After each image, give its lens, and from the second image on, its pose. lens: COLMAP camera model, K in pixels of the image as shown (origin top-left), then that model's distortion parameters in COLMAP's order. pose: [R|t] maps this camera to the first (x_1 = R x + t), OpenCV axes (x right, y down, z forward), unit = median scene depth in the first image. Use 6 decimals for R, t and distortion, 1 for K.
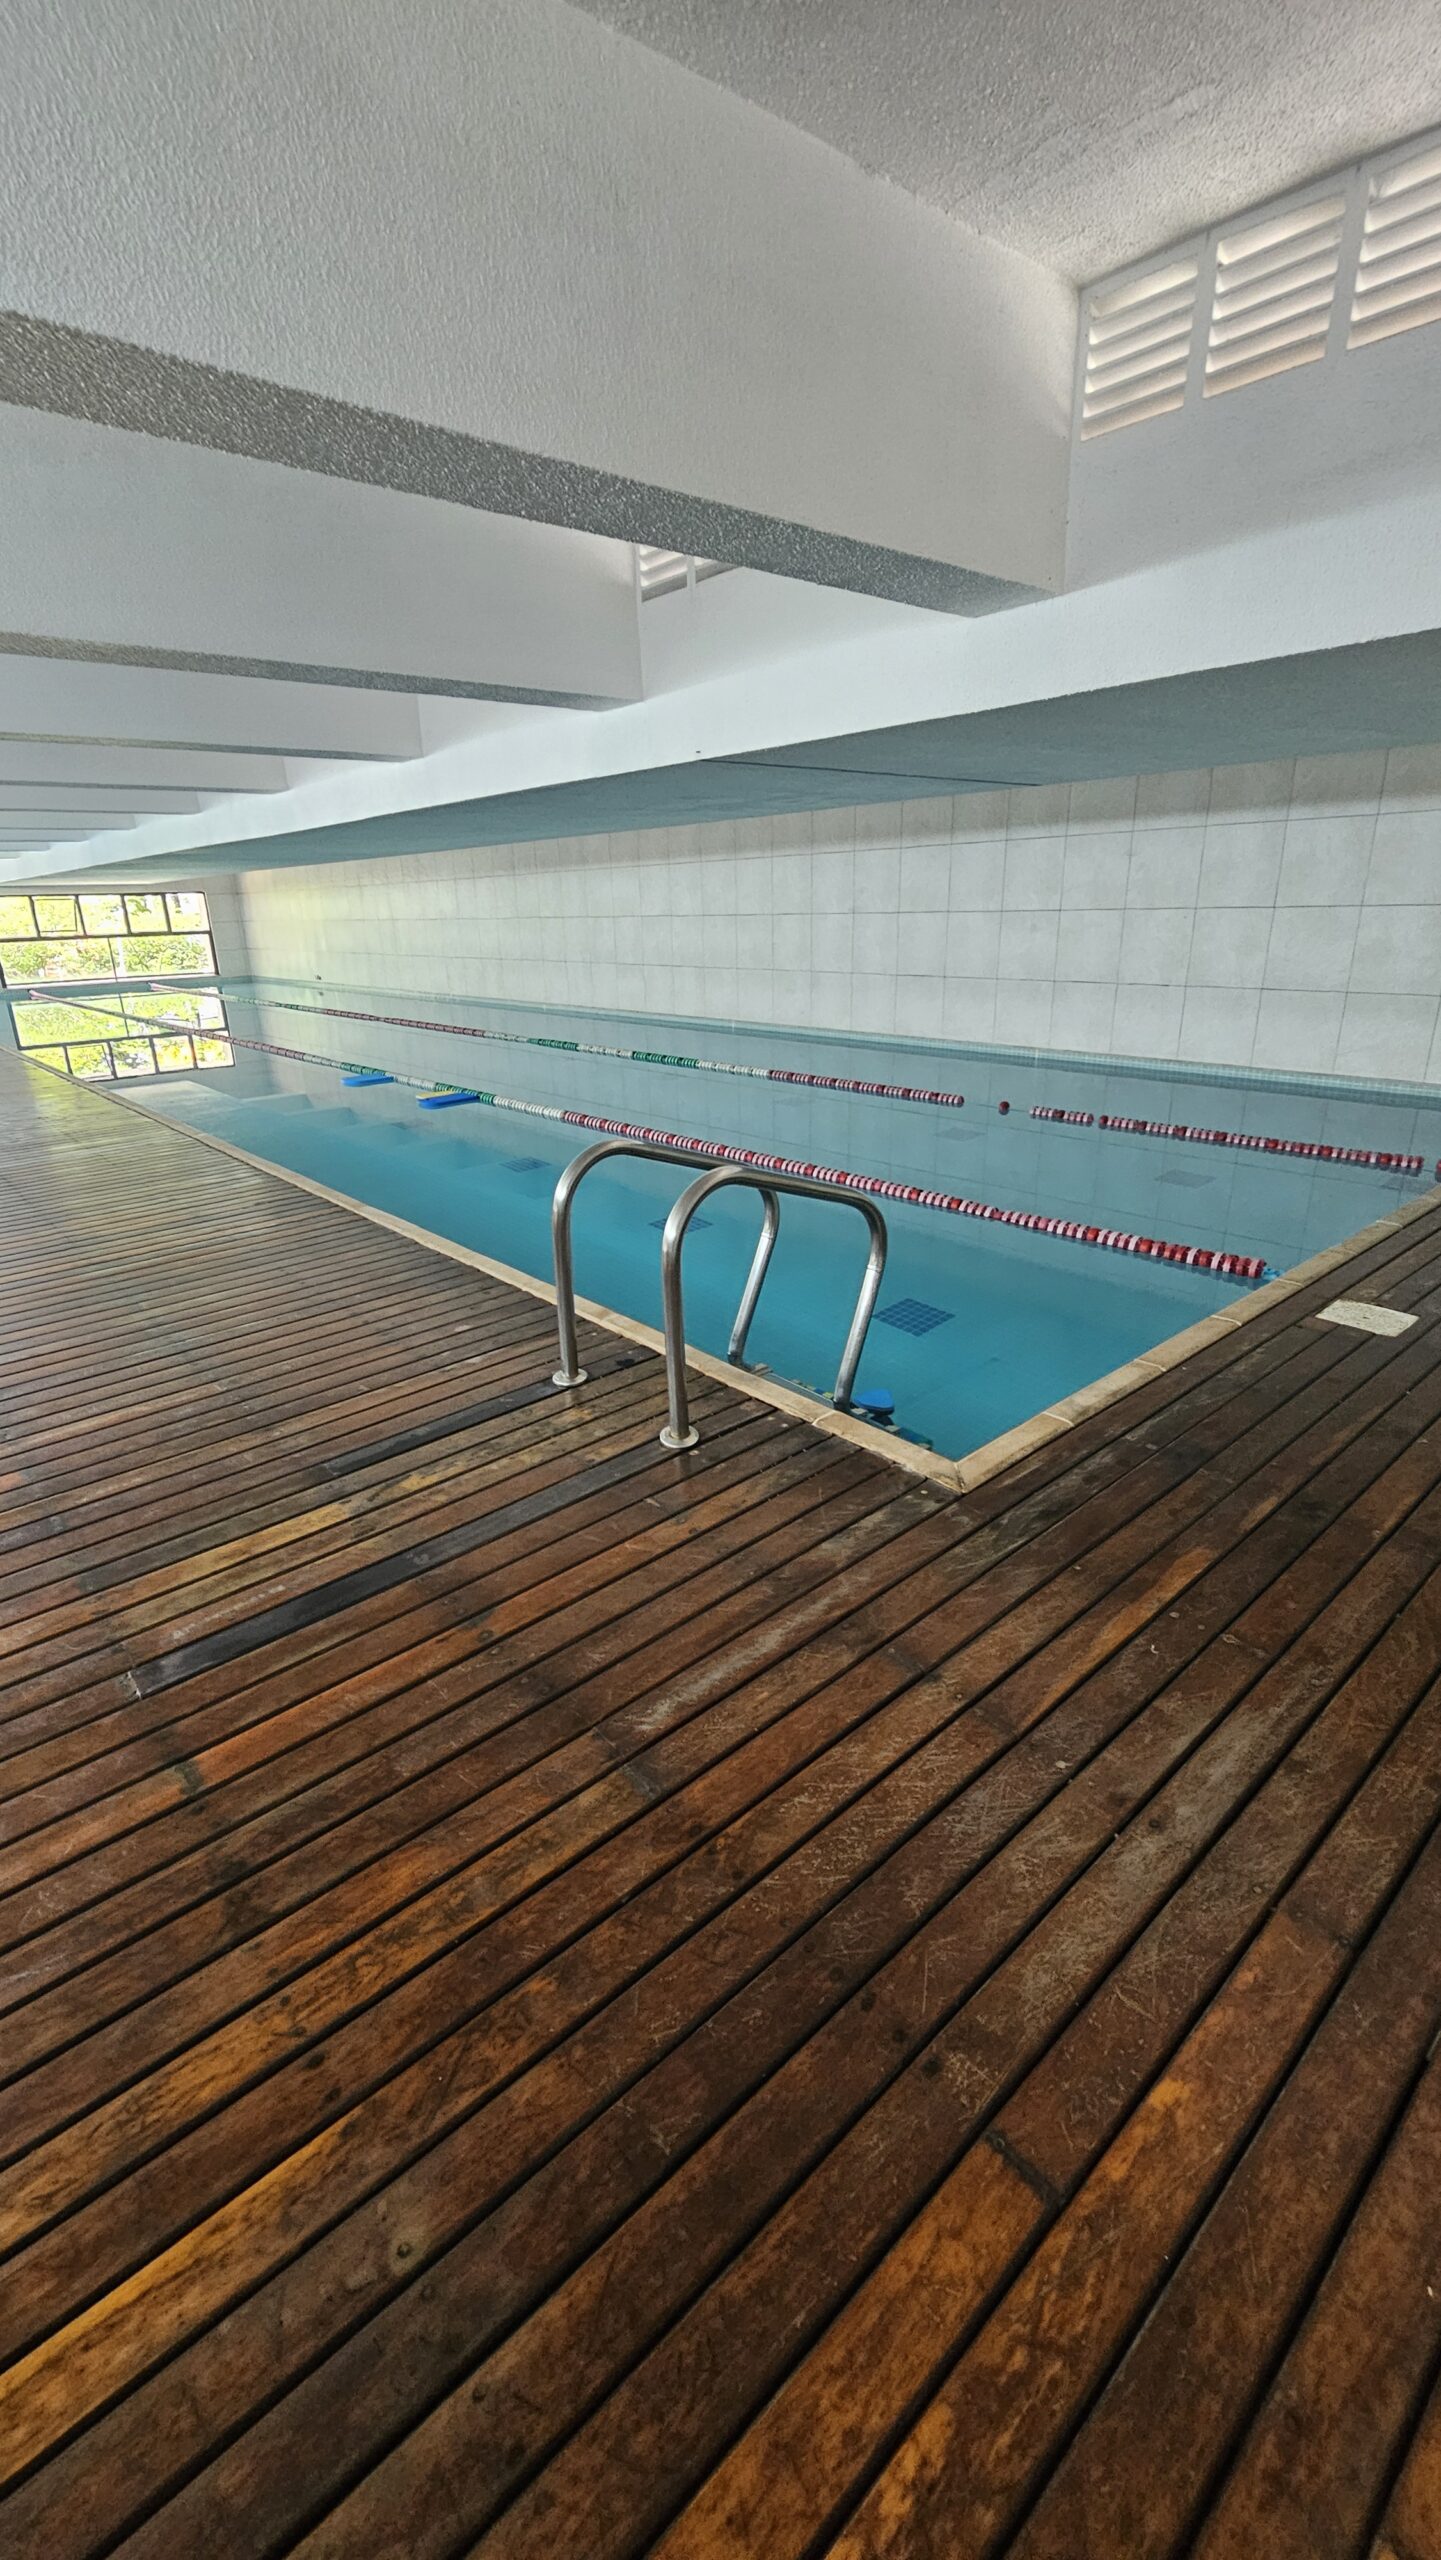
lens RADIAL K [[1024.6, 0, 720.5], [0, 1024.6, 1280.0], [0, 0, 1]] dist [-0.000314, -0.000264]
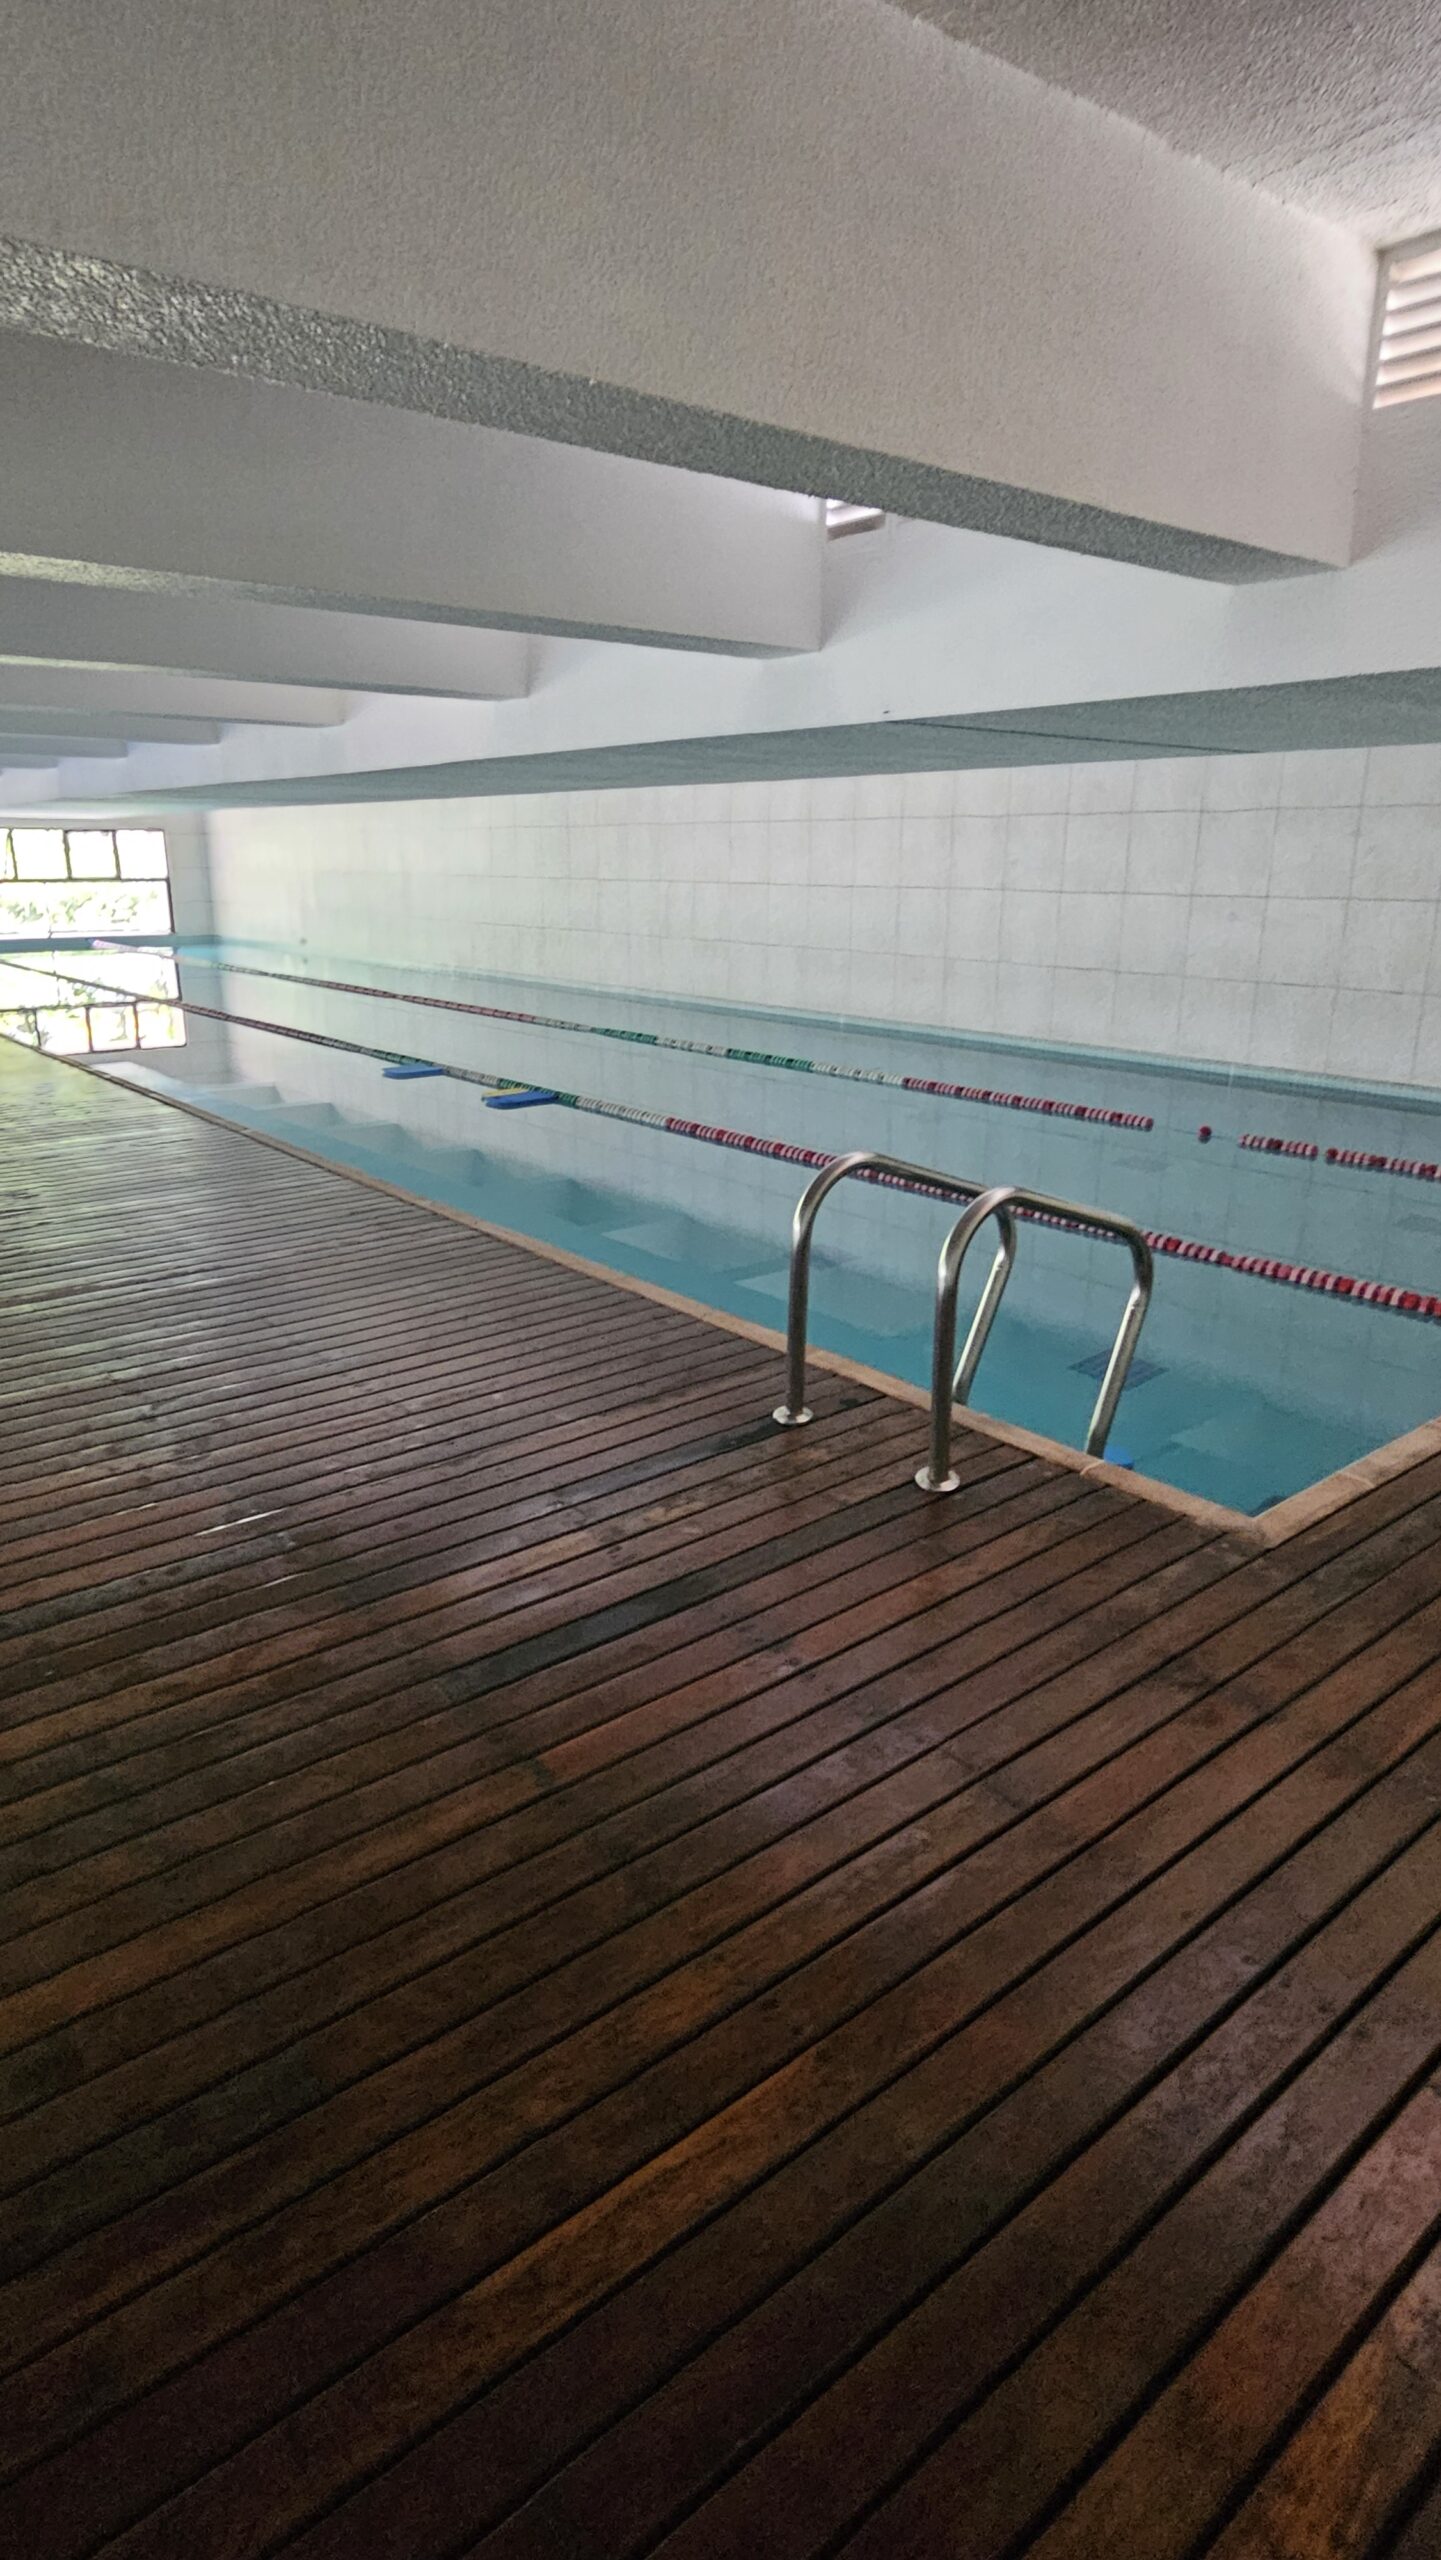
lens RADIAL K [[1350.8, 0, 720.5], [0, 1350.8, 1280.0], [0, 0, 1]] dist [0.000002, -0.000677]
pose [[0.999038, 0.039530, -0.018993, -0.216766], [-0.040407, 0.998019, -0.048228, 0.041473], [0.017049, 0.048949, 0.998656, -0.208164]]
